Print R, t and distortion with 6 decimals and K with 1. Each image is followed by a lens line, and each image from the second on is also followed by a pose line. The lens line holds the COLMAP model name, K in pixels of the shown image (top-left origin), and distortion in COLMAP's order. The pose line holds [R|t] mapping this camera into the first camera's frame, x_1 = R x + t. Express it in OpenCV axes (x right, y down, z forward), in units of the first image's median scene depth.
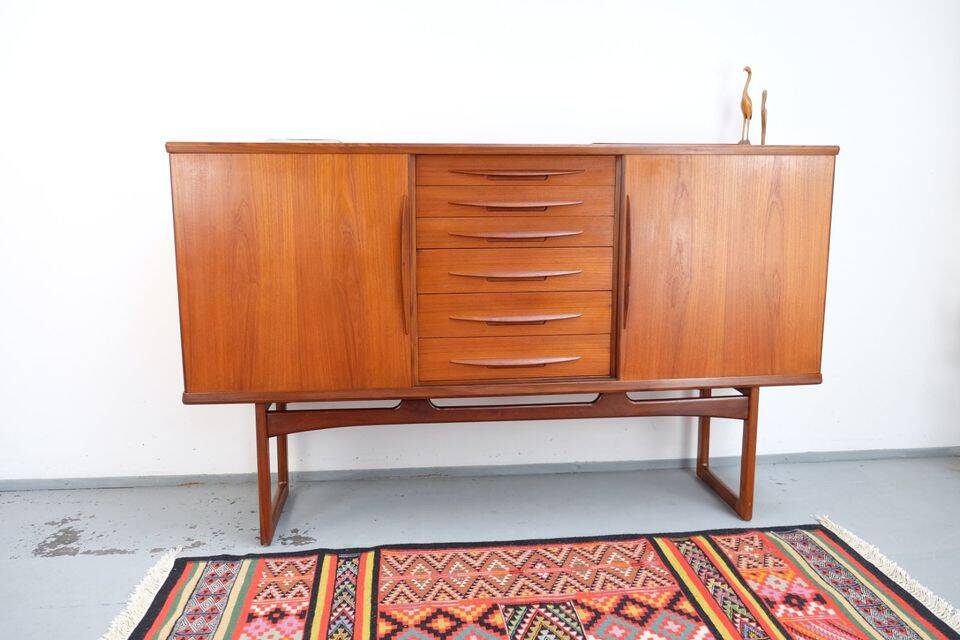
lens RADIAL K [[746.0, 0, 480.0], [0, 746.0, 320.0], [0, 0, 1]] dist [-0.029530, 0.011227]
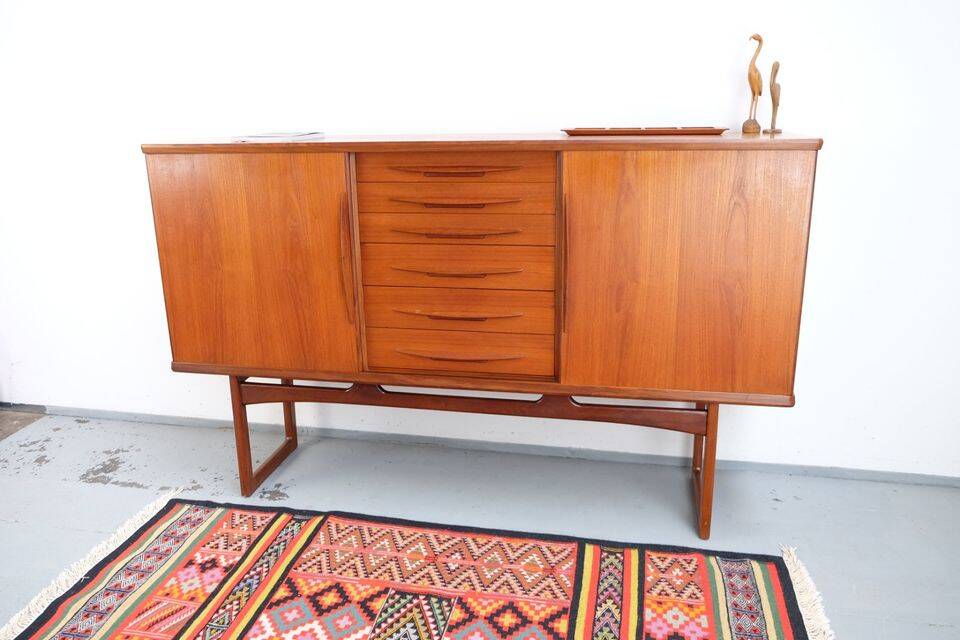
lens RADIAL K [[746.0, 0, 480.0], [0, 746.0, 320.0], [0, 0, 1]] dist [-0.029530, 0.011227]
pose [[0.952557, 0.070016, -0.296196, 0.385223], [-0.036032, 0.992278, 0.118682, -0.117311], [0.302219, -0.102379, 0.947725, 0.057354]]
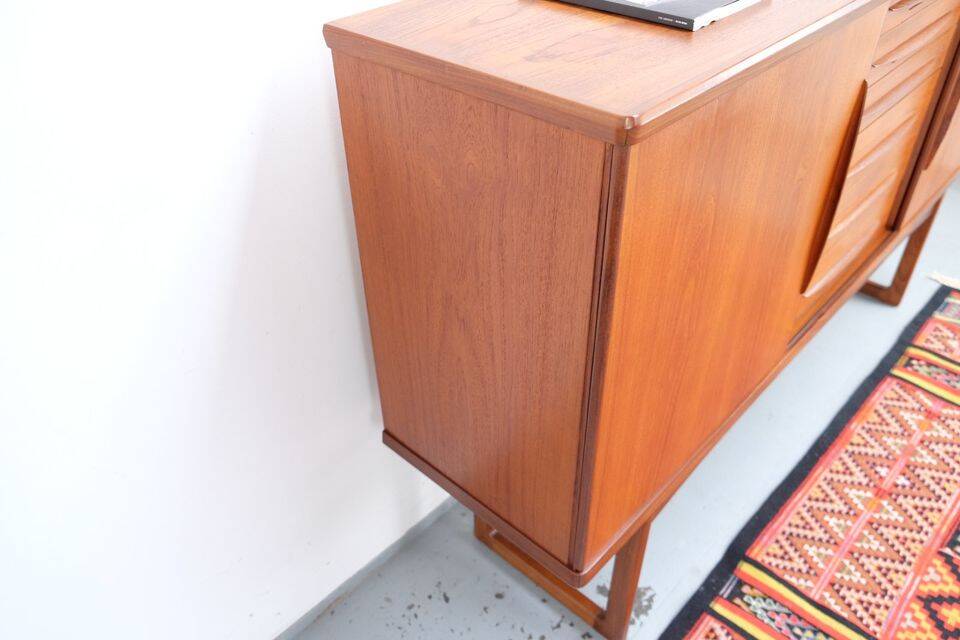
lens RADIAL K [[750.7, 0, 480.9], [0, 750.7, 318.8], [0, 0, 1]] dist [-0.003881, -0.000088]
pose [[0.755625, -0.409392, 0.511301, -0.629899], [0.130181, 0.858900, 0.495322, -0.307103], [-0.641937, -0.307716, 0.702301, 0.719353]]
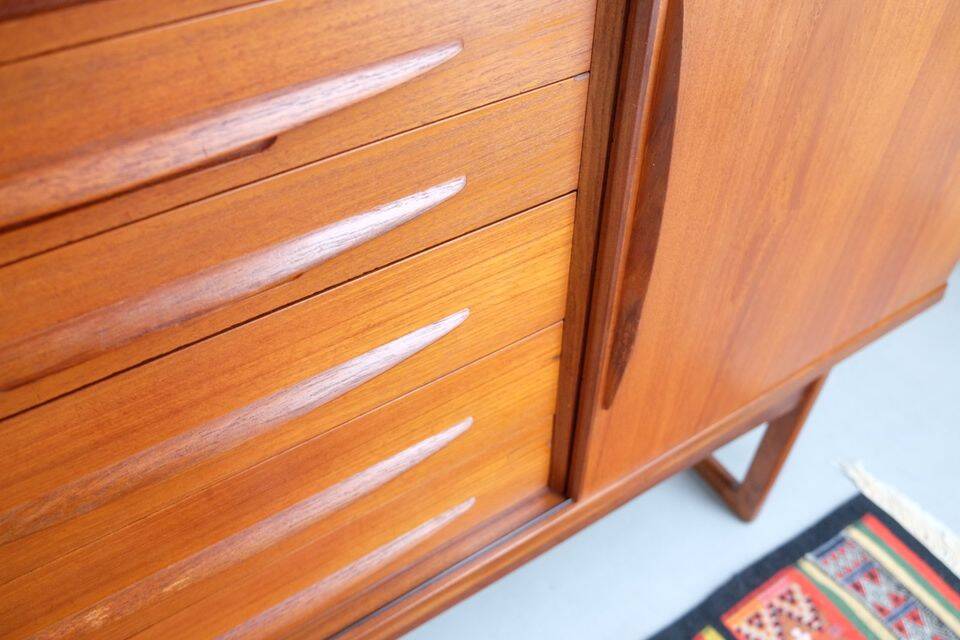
lens RADIAL K [[746.0, 0, 480.0], [0, 746.0, 320.0], [0, 0, 1]] dist [-0.029530, 0.011227]
pose [[0.898613, -0.318065, 0.302208, 0.066181], [0.082586, 0.799116, 0.595477, -0.215246], [-0.430900, -0.510145, 0.744364, 0.830547]]
